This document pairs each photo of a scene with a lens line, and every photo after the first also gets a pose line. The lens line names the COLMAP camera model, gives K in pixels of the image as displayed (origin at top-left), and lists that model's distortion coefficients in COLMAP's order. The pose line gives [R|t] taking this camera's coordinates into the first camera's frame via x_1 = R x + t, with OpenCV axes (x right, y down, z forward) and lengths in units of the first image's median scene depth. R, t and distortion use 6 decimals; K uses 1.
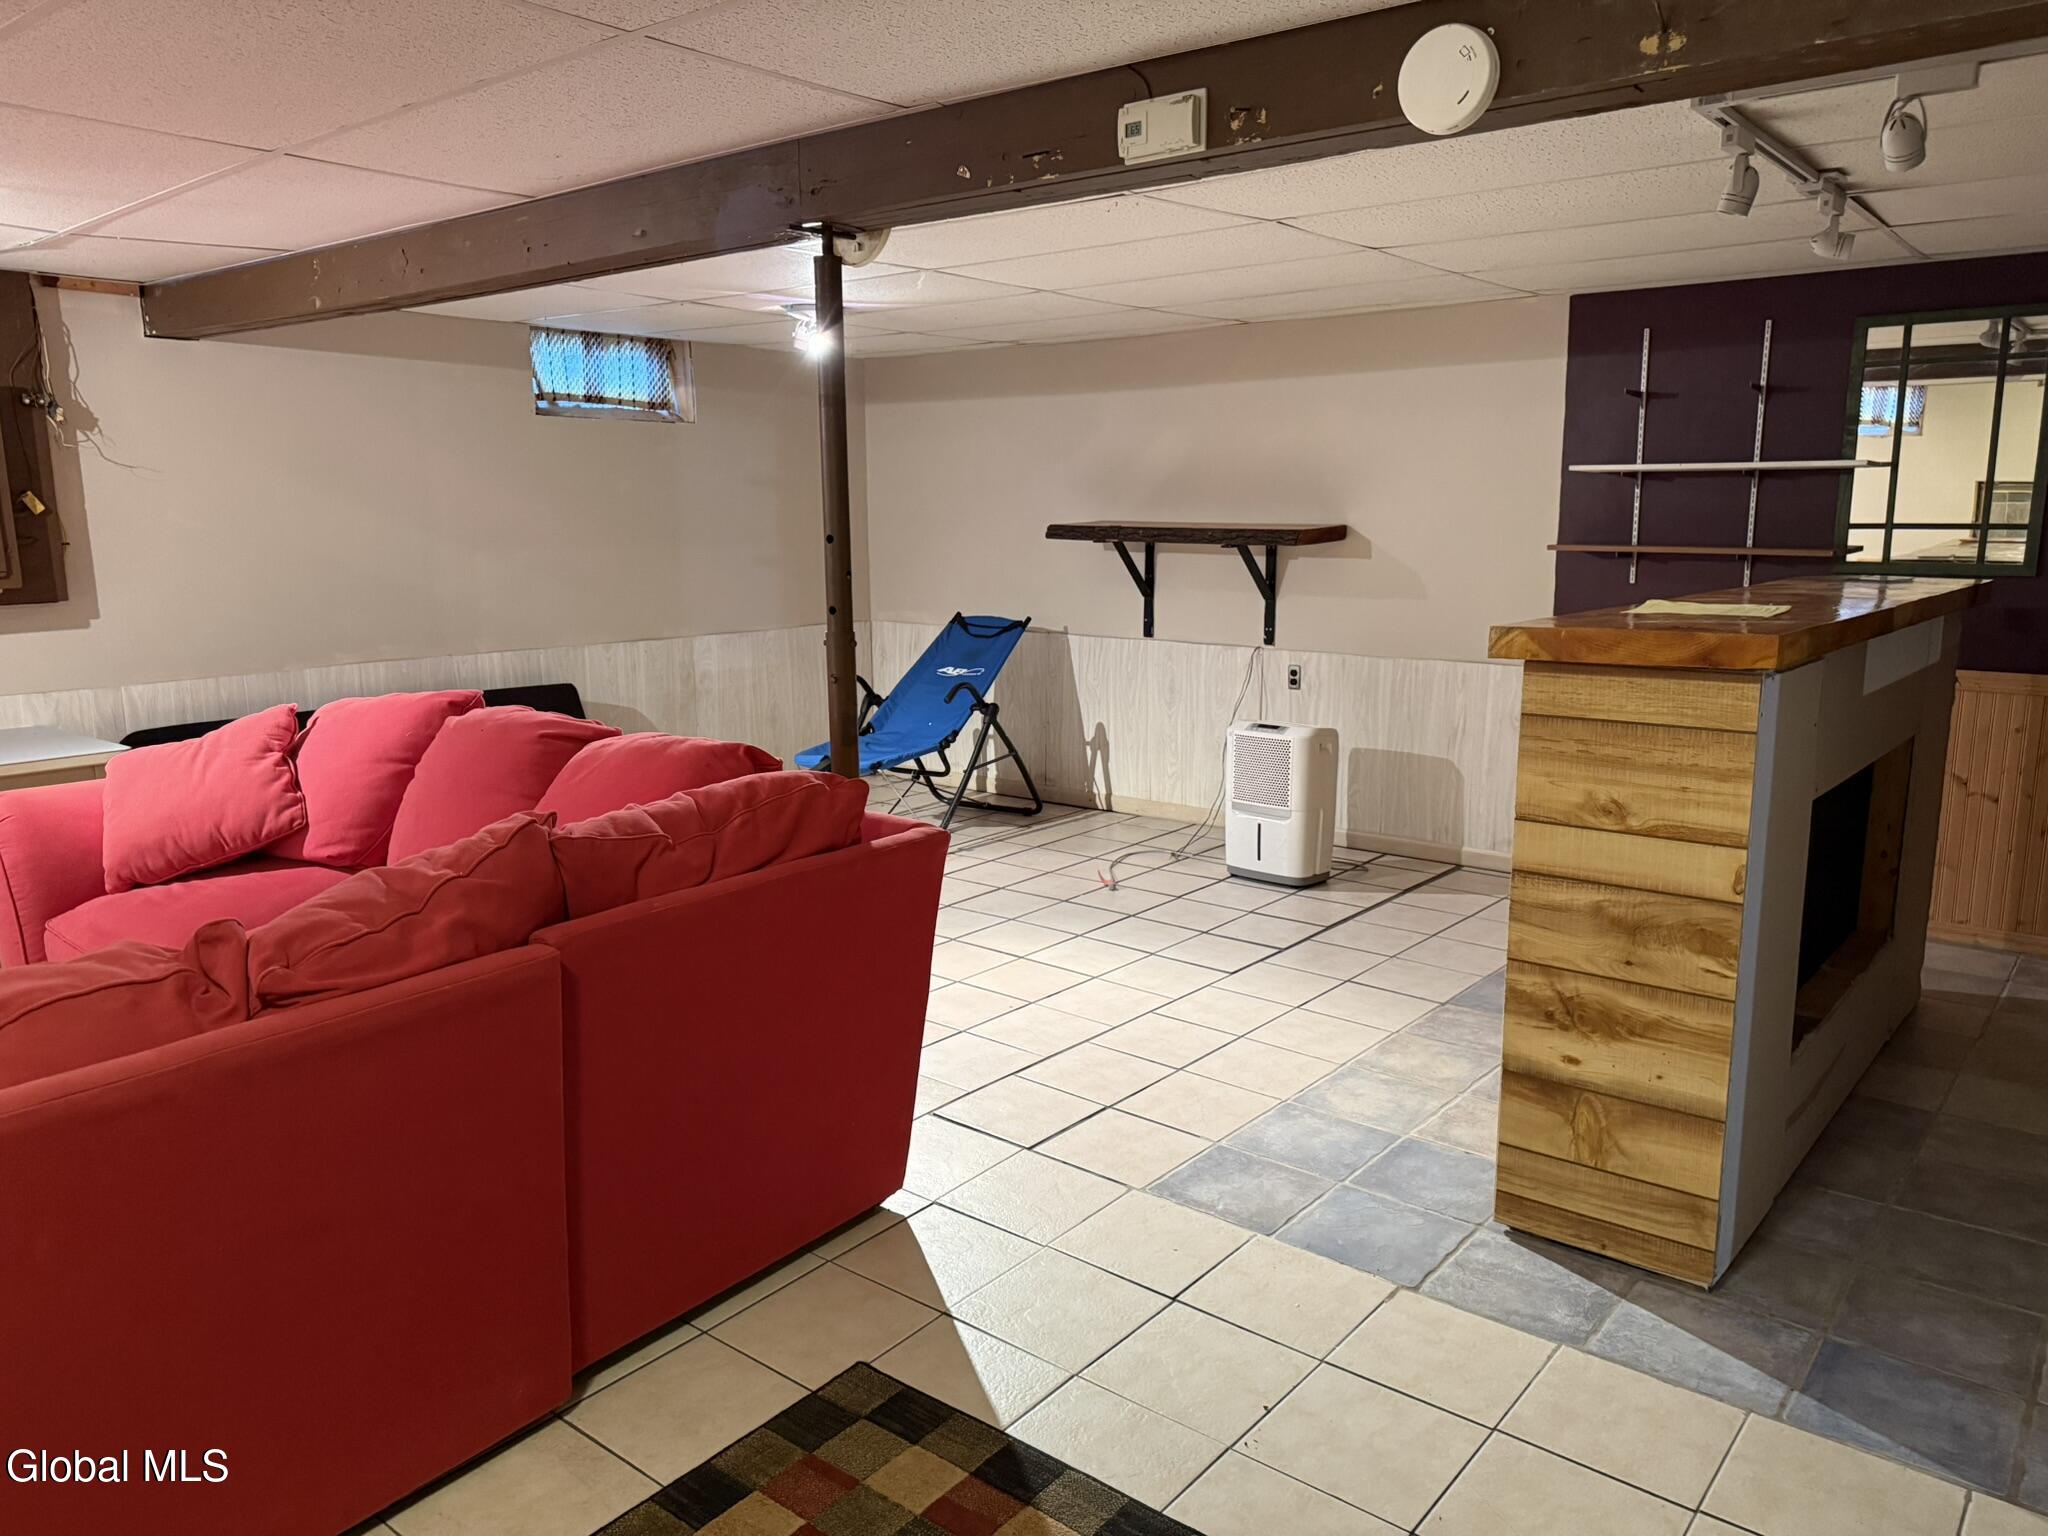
lens RADIAL K [[1447.8, 0, 1033.7], [0, 1447.8, 775.7], [0, 0, 1]] dist [0.066671, -0.077951]
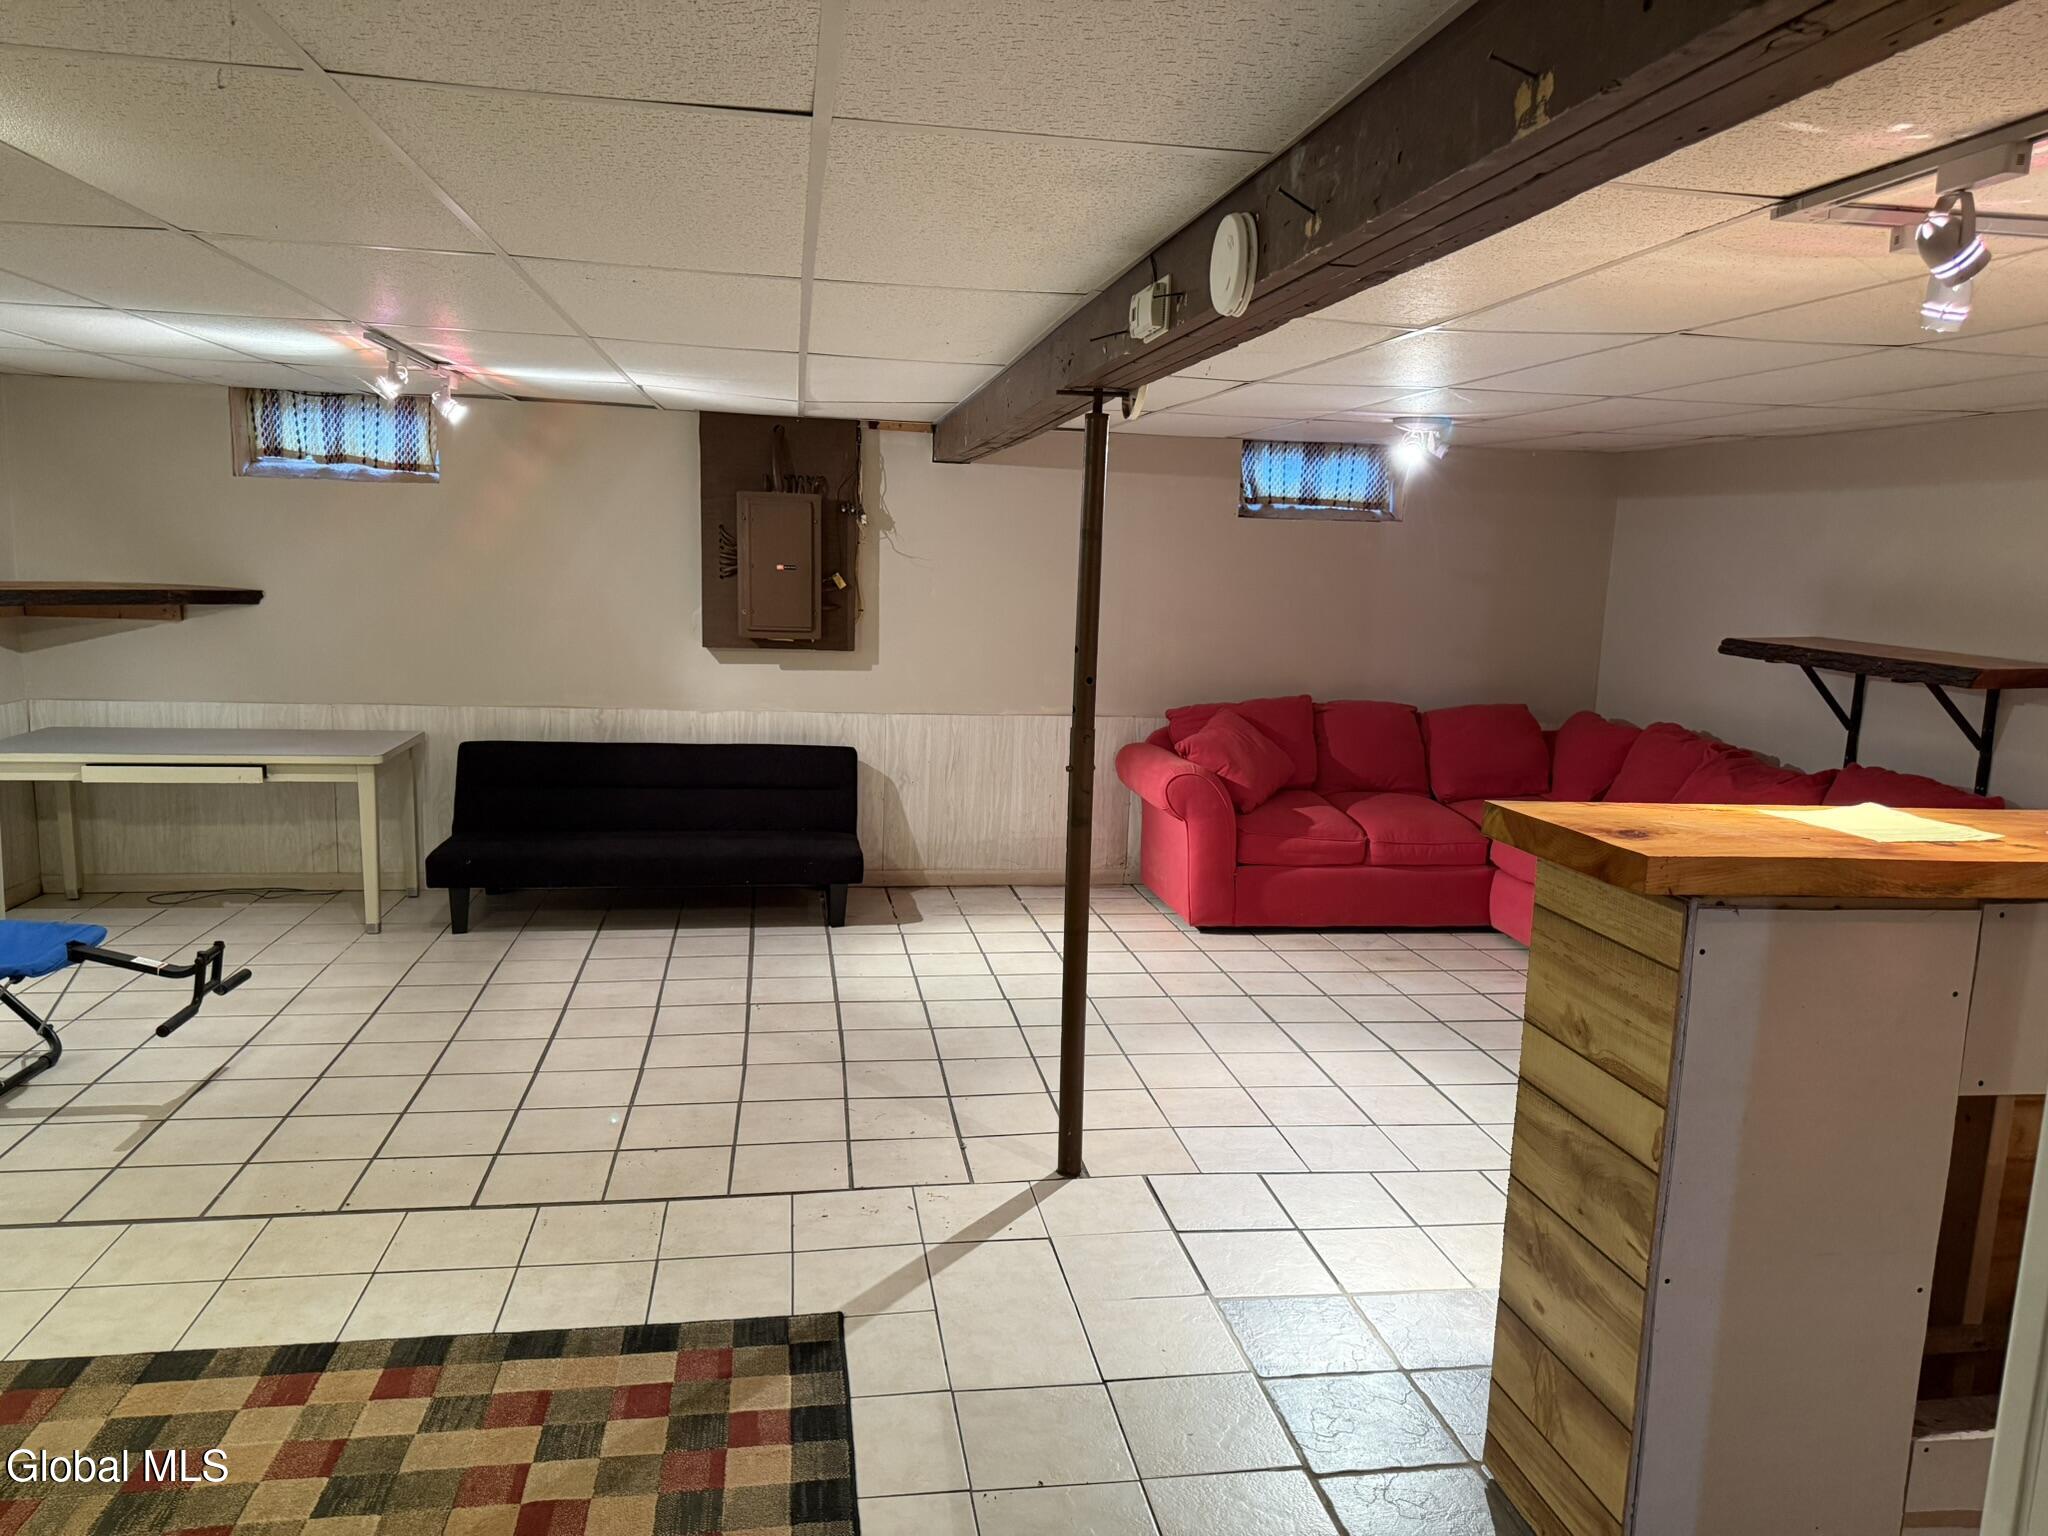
lens RADIAL K [[1447.8, 0, 1033.8], [0, 1447.8, 784.3], [0, 0, 1]] dist [0.066671, -0.077951]
pose [[0.747578, 0.134700, -0.650372, 0.669274], [-0.159674, 0.986949, 0.020870, -0.083338], [0.644695, 0.088245, 0.759329, 0.113329]]
